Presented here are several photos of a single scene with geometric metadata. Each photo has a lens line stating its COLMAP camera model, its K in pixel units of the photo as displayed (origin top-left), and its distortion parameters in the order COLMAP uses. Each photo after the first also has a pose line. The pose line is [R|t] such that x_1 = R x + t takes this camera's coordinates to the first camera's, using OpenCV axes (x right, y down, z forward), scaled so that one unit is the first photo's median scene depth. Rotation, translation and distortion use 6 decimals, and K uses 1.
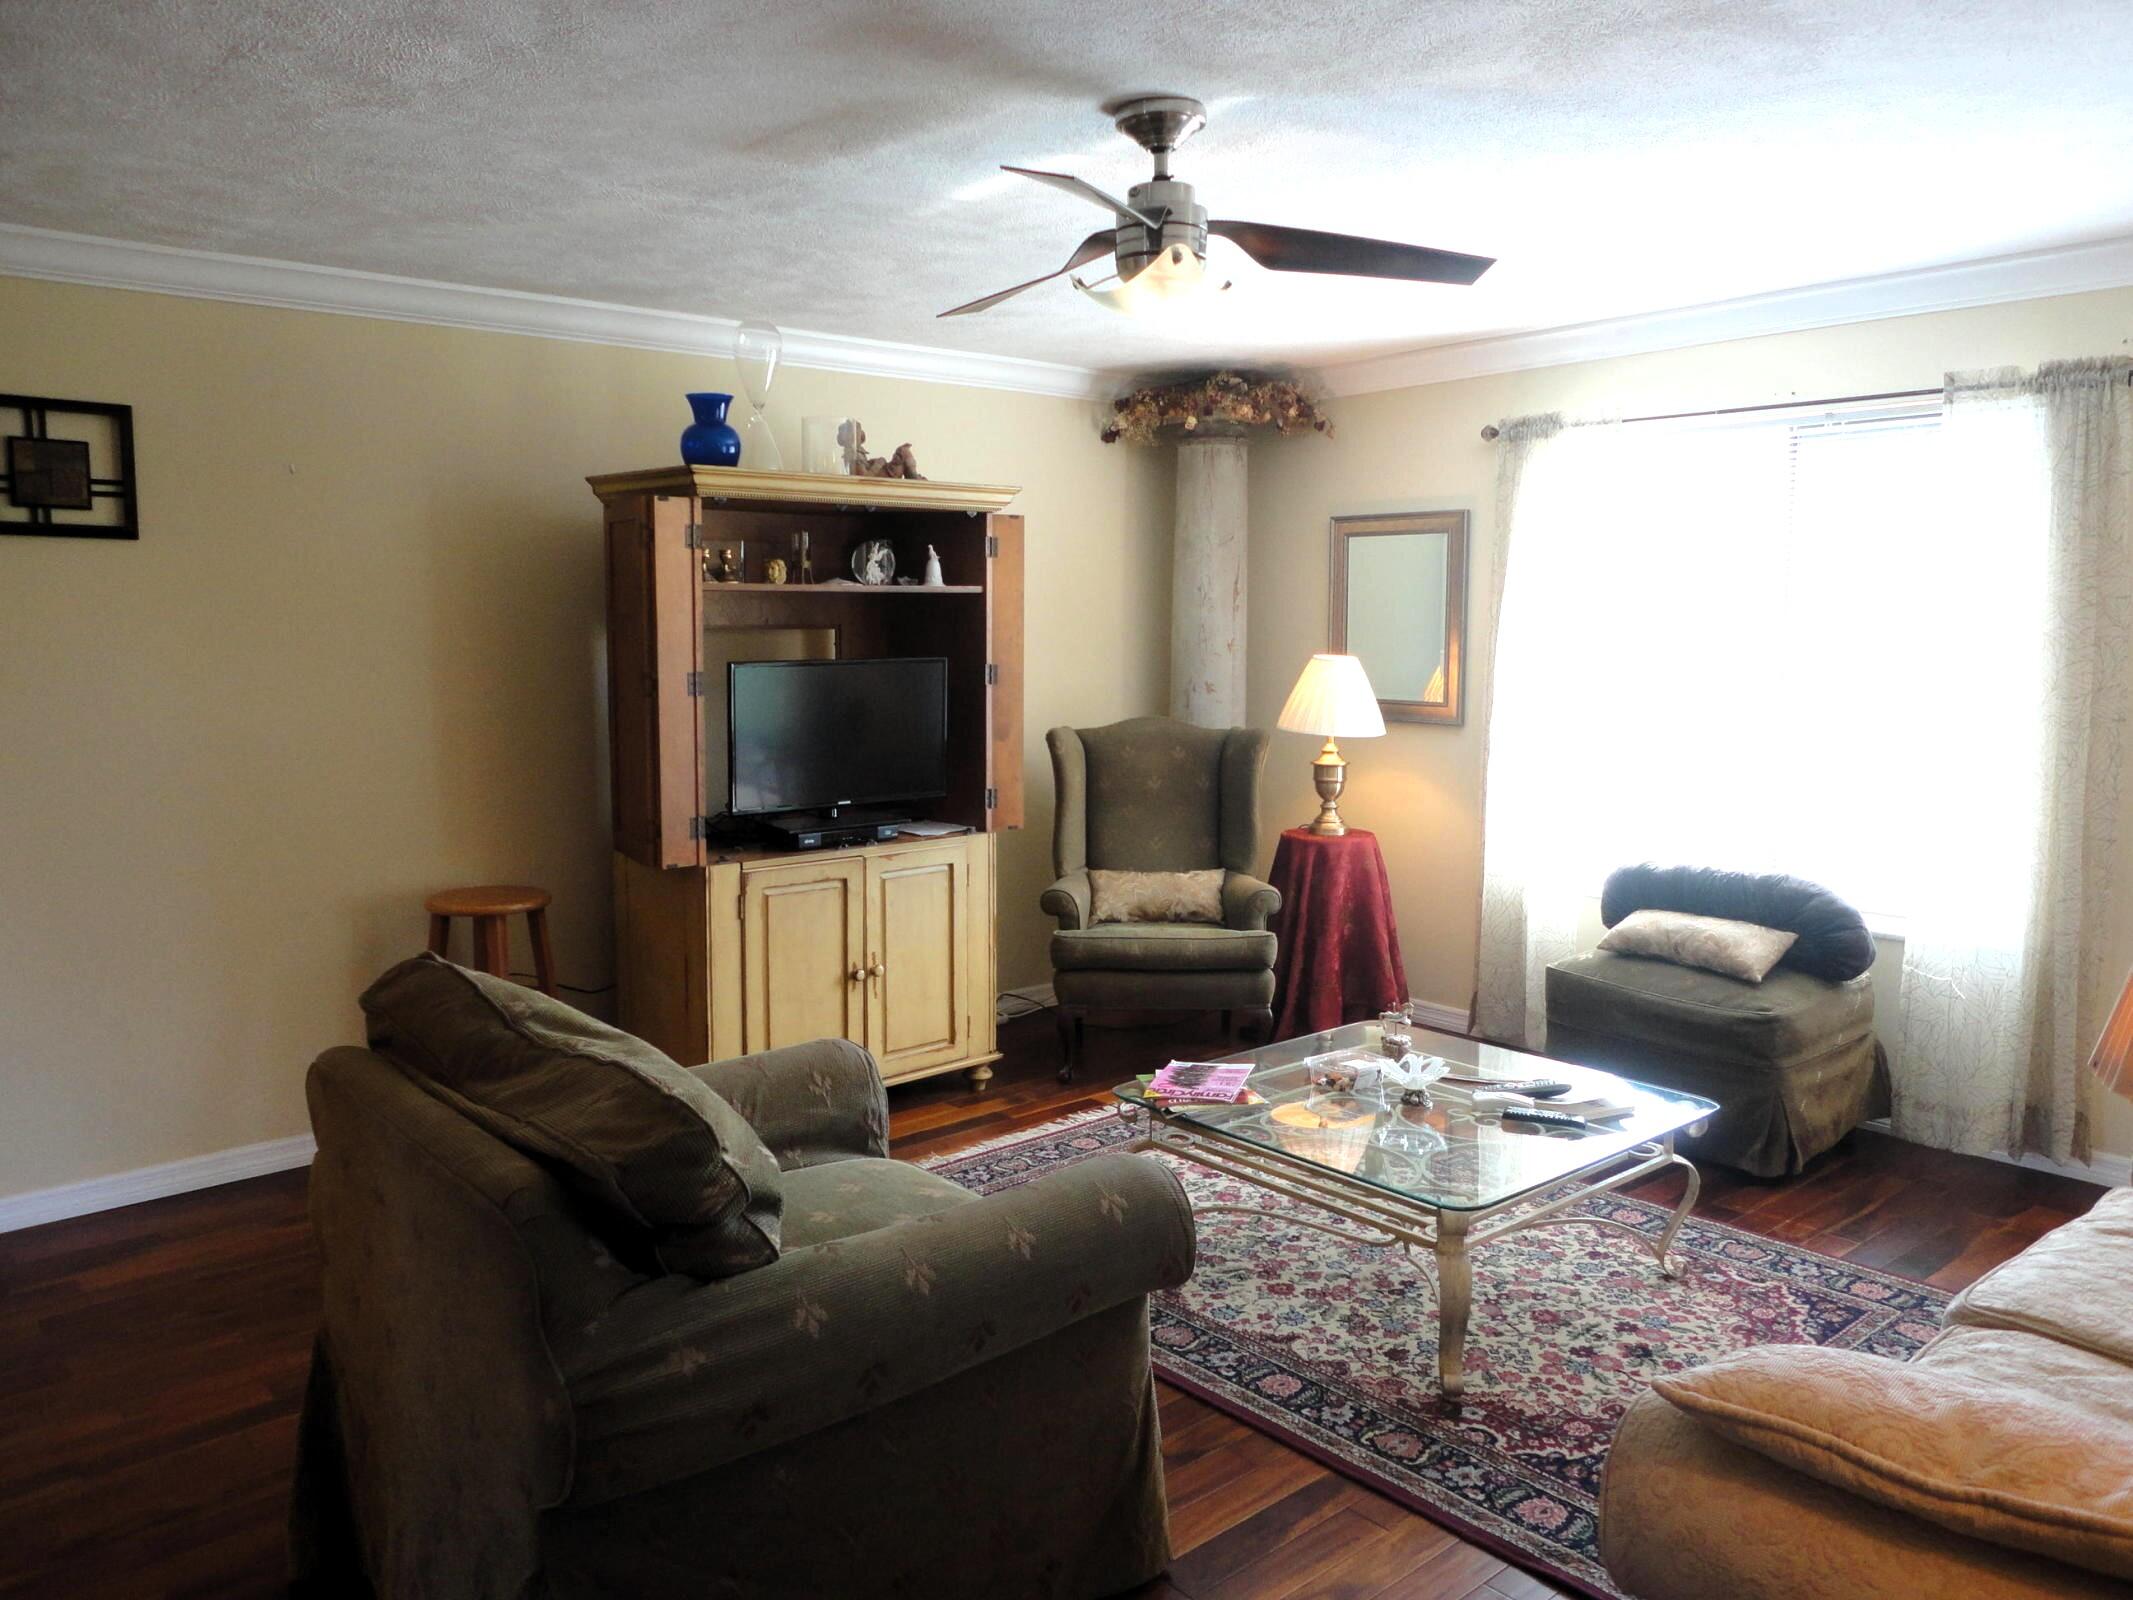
lens RADIAL K [[1572.6, 0, 1067.6], [0, 1572.6, 796.4], [0, 0, 1]] dist [0.002347, 0.000802]
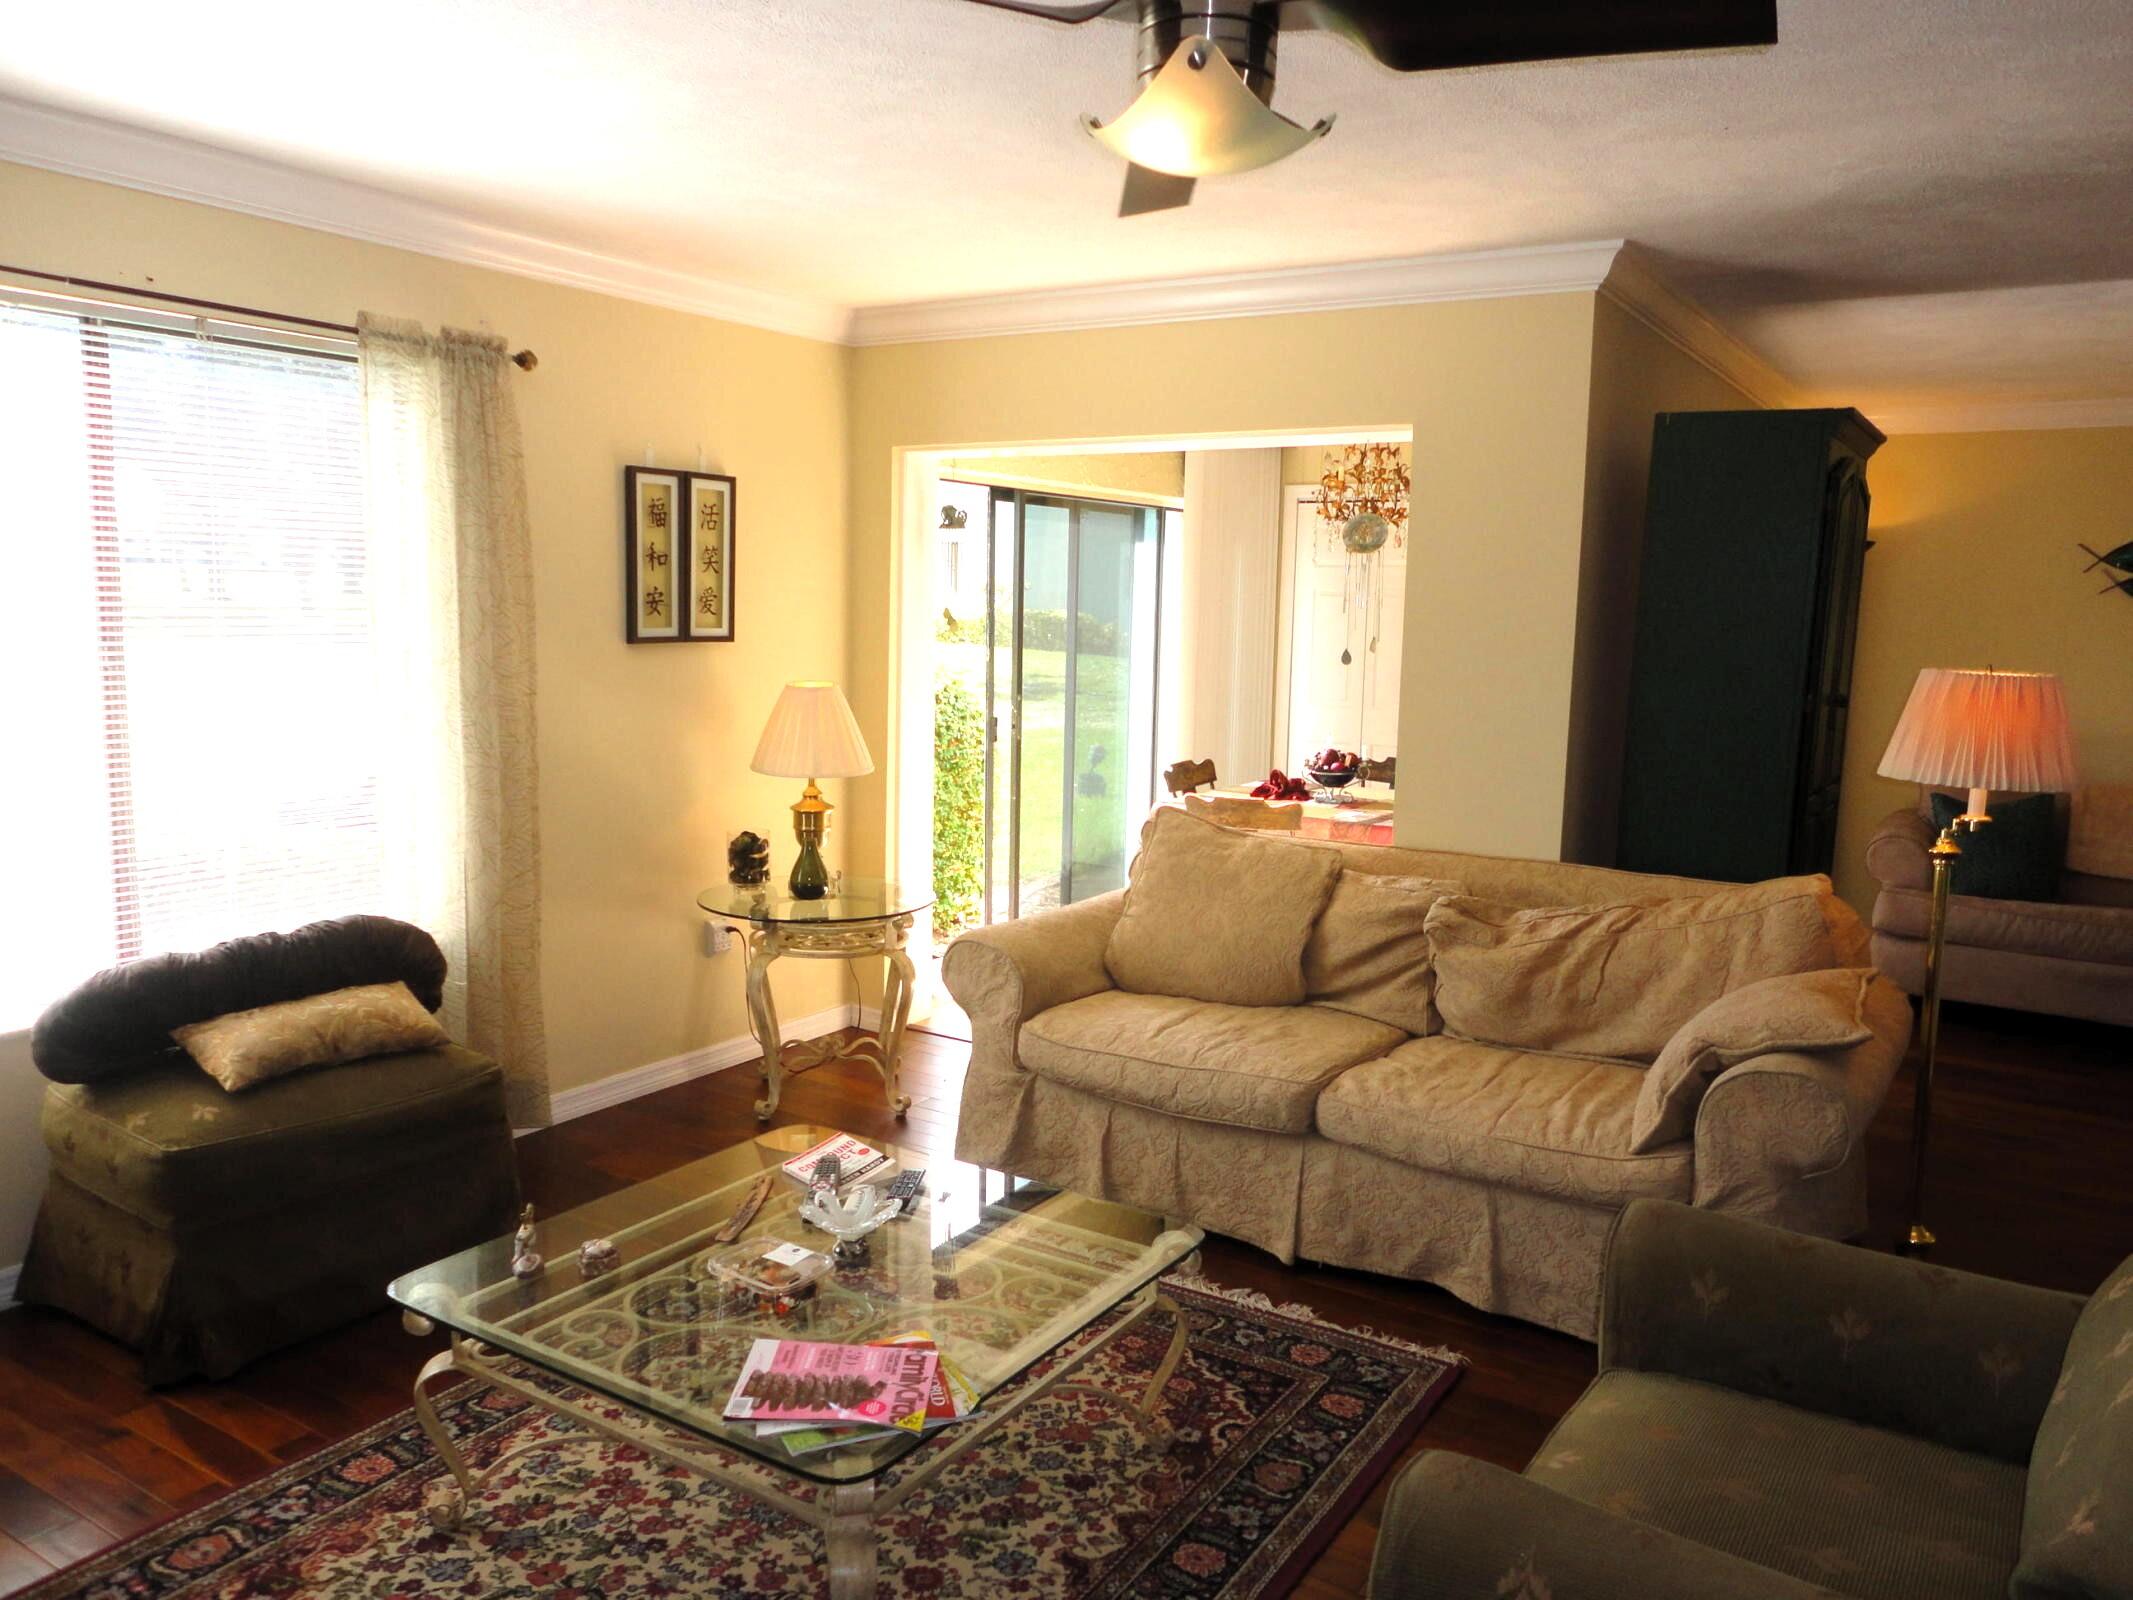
lens RADIAL K [[1572.6, 0, 1067.8], [0, 1572.6, 801.8], [0, 0, 1]] dist [0.002347, 0.000802]
pose [[-0.292136, -0.128673, 0.947681, -0.502306], [0.088034, 0.983083, 0.160617, -0.131159], [-0.952316, 0.130350, -0.275867, 1.099180]]
